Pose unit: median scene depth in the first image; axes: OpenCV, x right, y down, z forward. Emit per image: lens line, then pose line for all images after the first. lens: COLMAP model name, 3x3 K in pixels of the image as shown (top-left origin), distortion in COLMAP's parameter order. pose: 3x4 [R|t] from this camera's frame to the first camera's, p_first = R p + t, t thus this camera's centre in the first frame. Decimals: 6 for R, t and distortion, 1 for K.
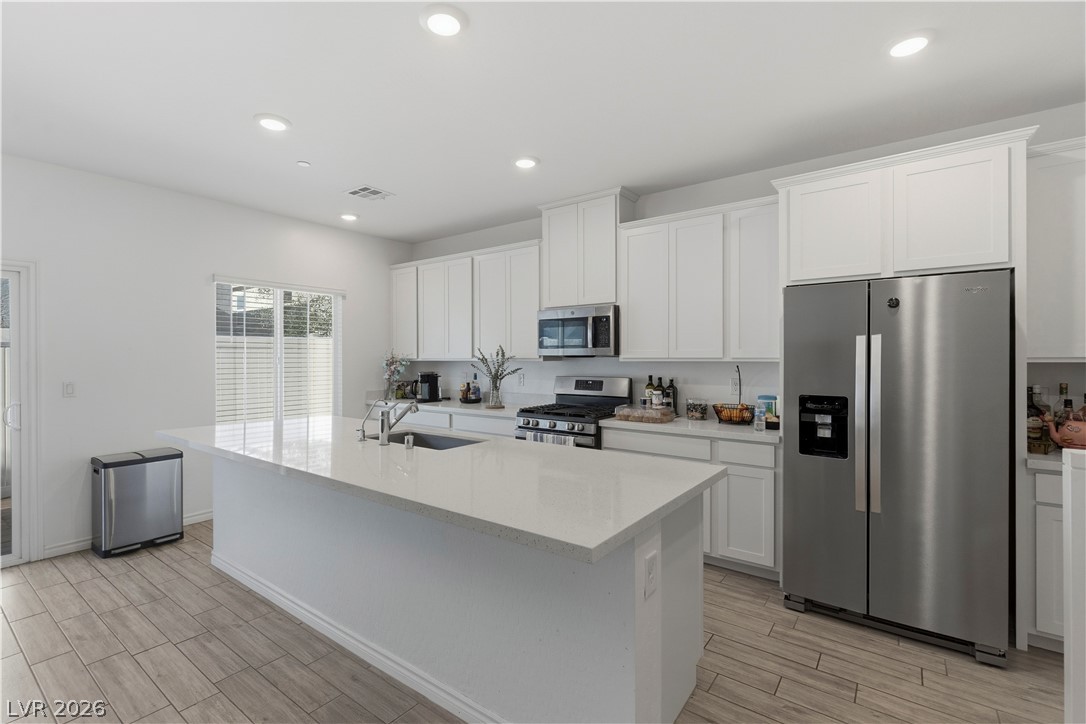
lens RADIAL K [[493.1, 0, 551.2], [0, 493.1, 359.4], [0, 0, 1]] dist [0.003776, -0.002871]
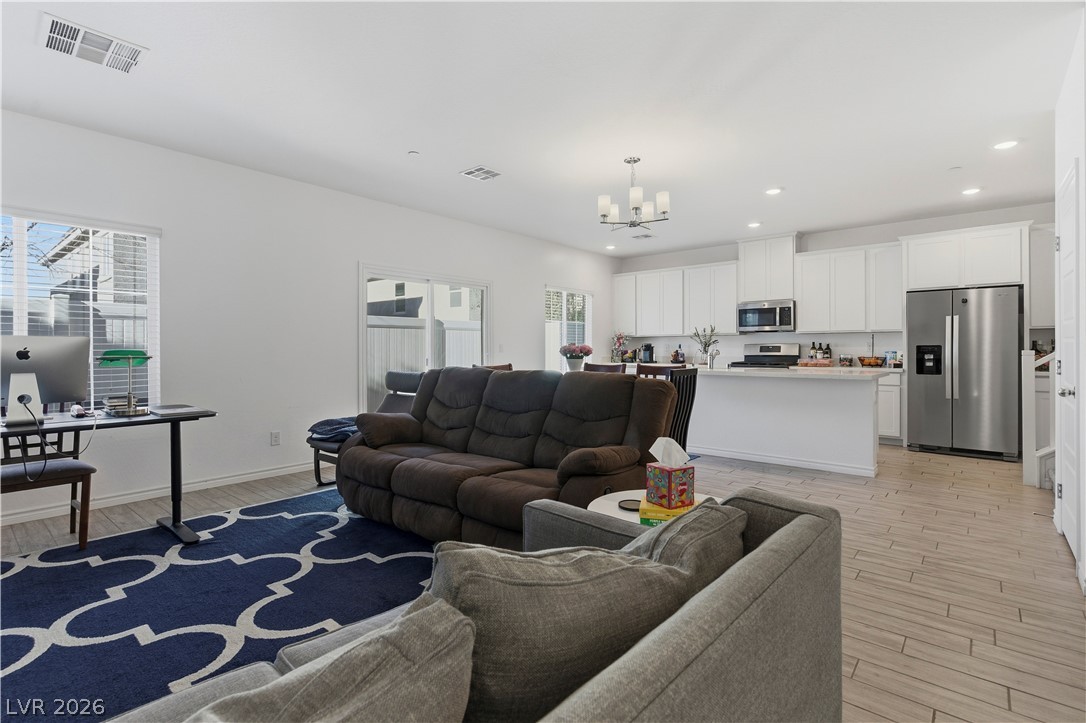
lens RADIAL K [[526.2, 0, 535.5], [0, 526.2, 350.1], [0, 0, 1]] dist [-0.003153, -0.001060]
pose [[0.996088, 0.001530, -0.088358, -0.610370], [-0.001912, 0.999989, -0.004240, 0.072022], [0.088351, 0.004393, 0.996080, -0.910045]]
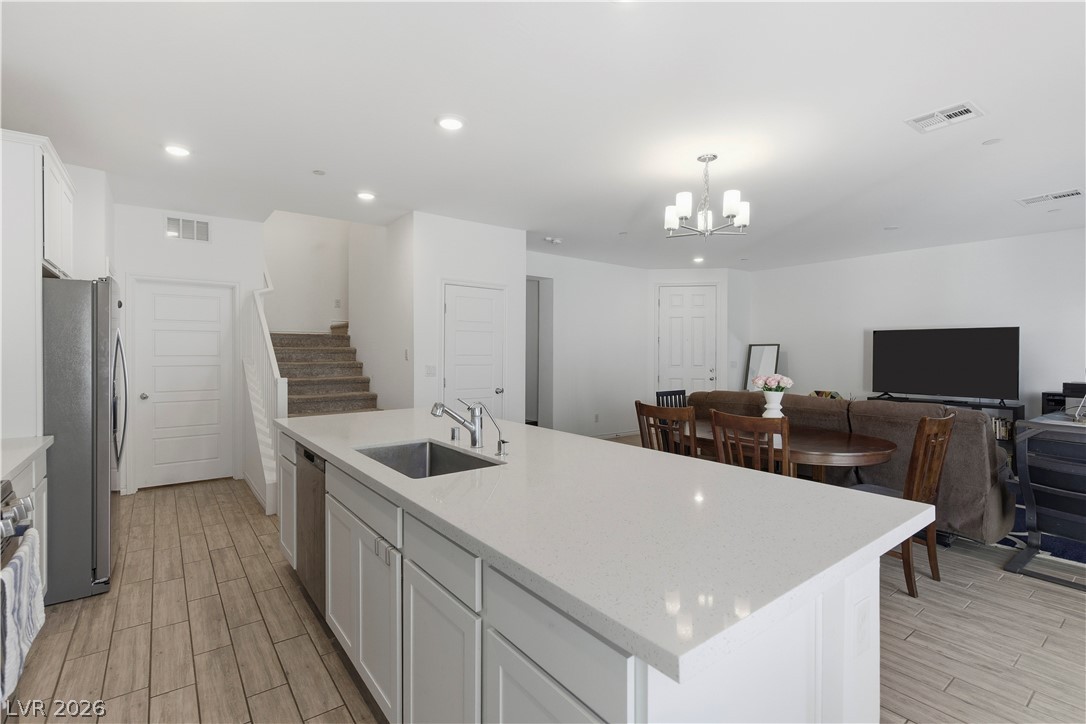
lens RADIAL K [[493.1, 0, 540.3], [0, 493.1, 360.2], [0, 0, 1]] dist [0.003776, -0.002871]
pose [[-0.957945, -0.003674, 0.286928, -0.470994], [0.002792, 0.999751, 0.022125, 0.003811], [-0.286938, 0.021996, -0.957697, 1.210332]]
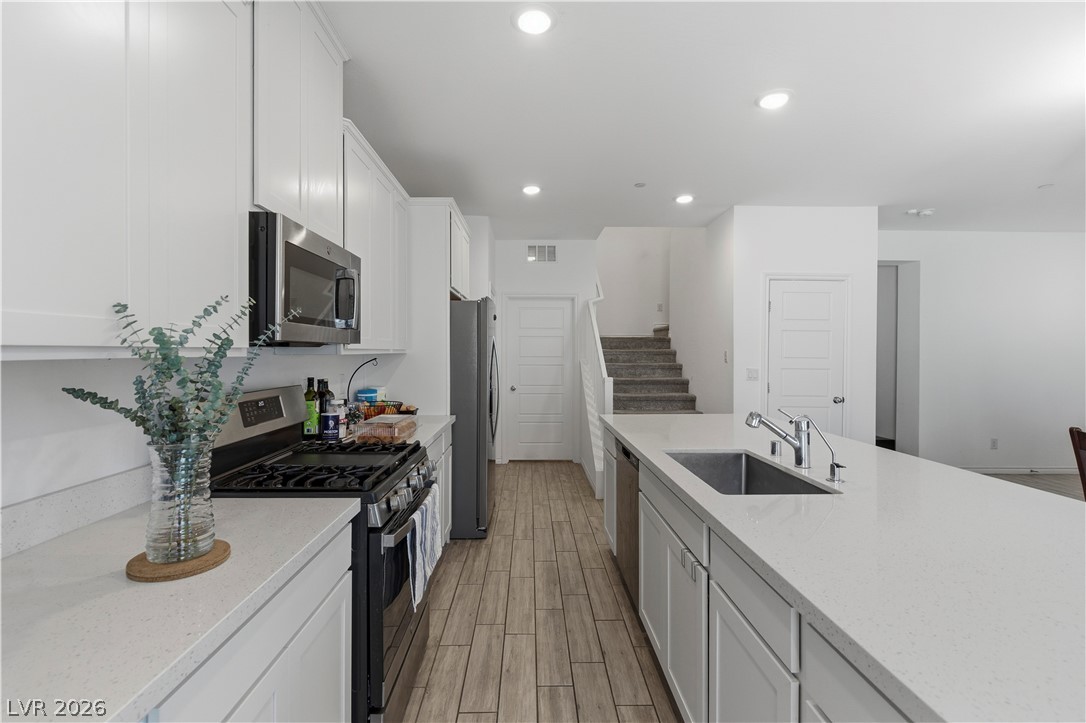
lens RADIAL K [[493.1, 0, 540.7], [0, 493.1, 355.5], [0, 0, 1]] dist [0.003776, -0.002871]
pose [[-0.605067, -0.004409, 0.796163, -0.469022], [0.003186, 0.999963, 0.007959, 0.001760], [-0.796169, 0.007352, -0.605030, 1.189964]]
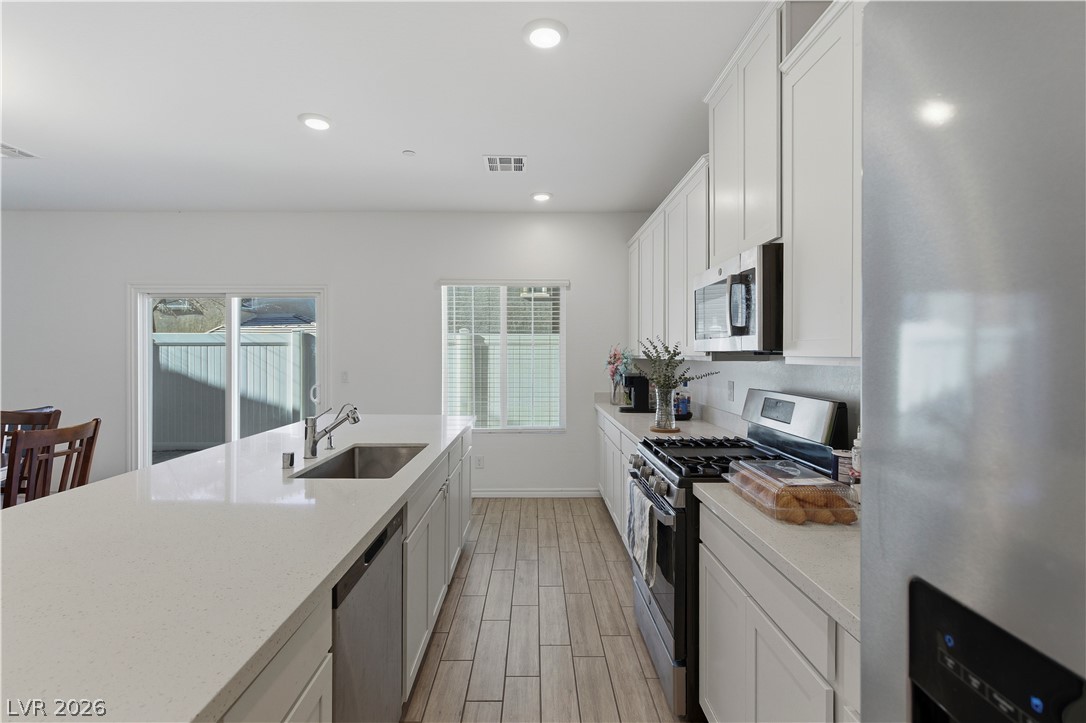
lens RADIAL K [[493.1, 0, 533.9], [0, 493.1, 356.3], [0, 0, 1]] dist [0.003776, -0.002871]
pose [[0.585731, 0.007928, -0.810467, 0.379555], [-0.008306, 0.999958, 0.003778, -0.003086], [0.810463, 0.004519, 0.585773, 0.555488]]
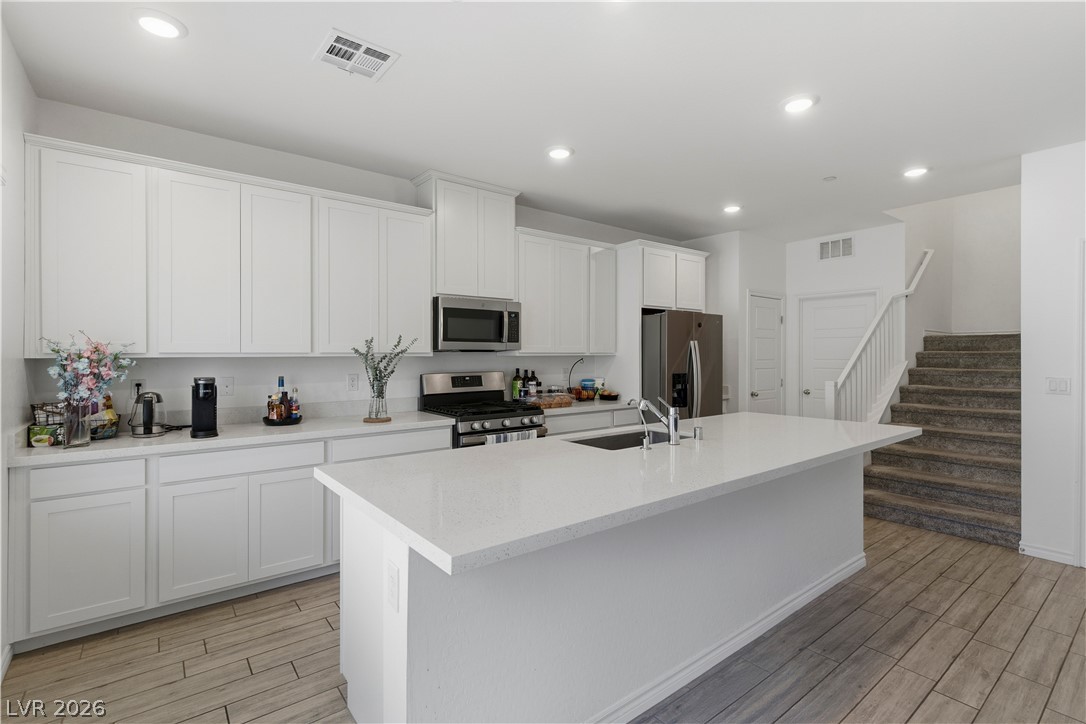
lens RADIAL K [[493.1, 0, 536.1], [0, 493.1, 356.6], [0, 0, 1]] dist [0.003776, -0.002871]
pose [[0.283902, -0.003203, 0.958848, -0.887114], [0.003725, 0.999991, 0.002237, 0.003670], [-0.958846, 0.002937, 0.283912, 0.672600]]
